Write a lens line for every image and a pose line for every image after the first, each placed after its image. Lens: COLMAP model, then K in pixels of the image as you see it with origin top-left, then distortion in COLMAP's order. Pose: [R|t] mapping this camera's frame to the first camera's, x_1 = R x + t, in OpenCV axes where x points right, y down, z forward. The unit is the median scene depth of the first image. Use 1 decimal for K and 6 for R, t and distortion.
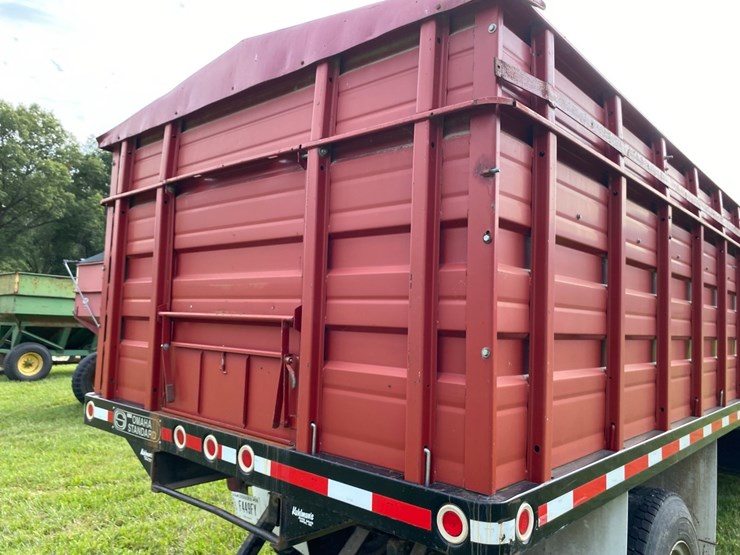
lens RADIAL K [[573.0, 0, 363.8], [0, 573.0, 272.6], [0, 0, 1]] dist [0.051034, -0.054308]
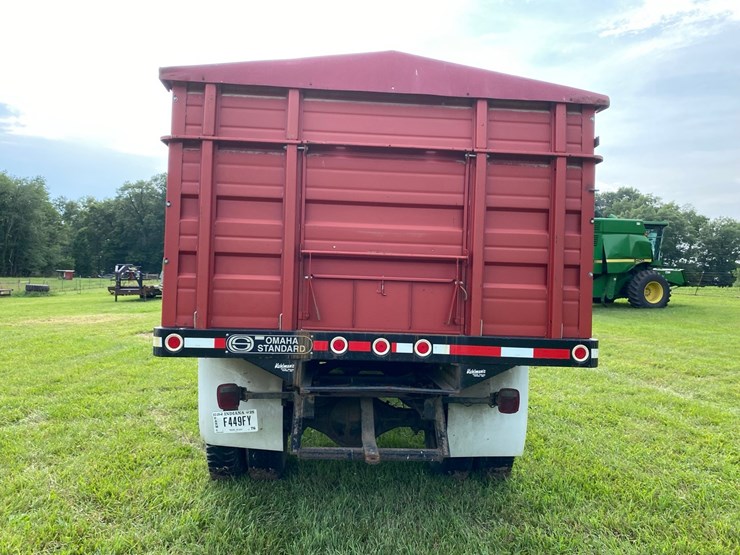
lens RADIAL K [[573.0, 0, 363.8], [0, 573.0, 272.6], [0, 0, 1]] dist [0.051034, -0.054308]
pose [[0.695173, 0.006343, 0.718815, -1.198494], [-0.067064, 0.996172, 0.056068, 0.040987], [-0.715708, -0.087184, 0.692937, 0.063823]]
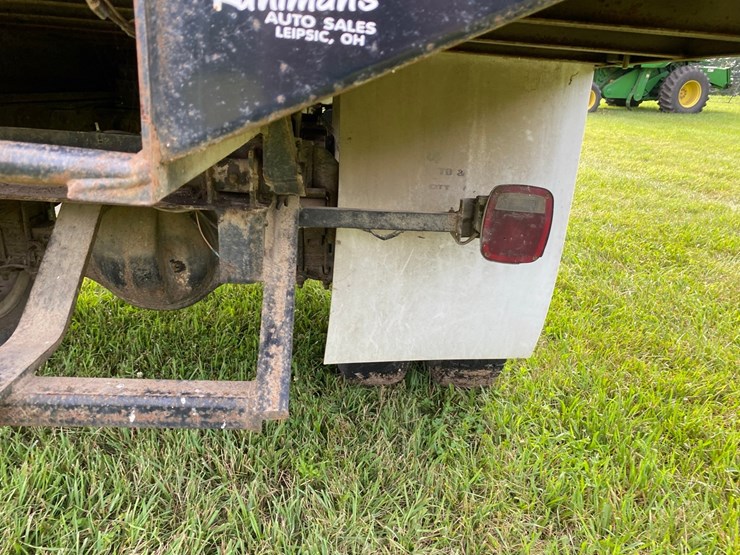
lens RADIAL K [[565.7, 0, 380.9], [0, 565.7, 279.6], [0, 0, 1]] dist [0.060646, -0.094292]
pose [[0.680527, -0.214175, 0.700723, -0.188642], [-0.105623, 0.917664, 0.383062, 0.329590], [-0.725070, -0.334697, 0.601873, 0.633428]]
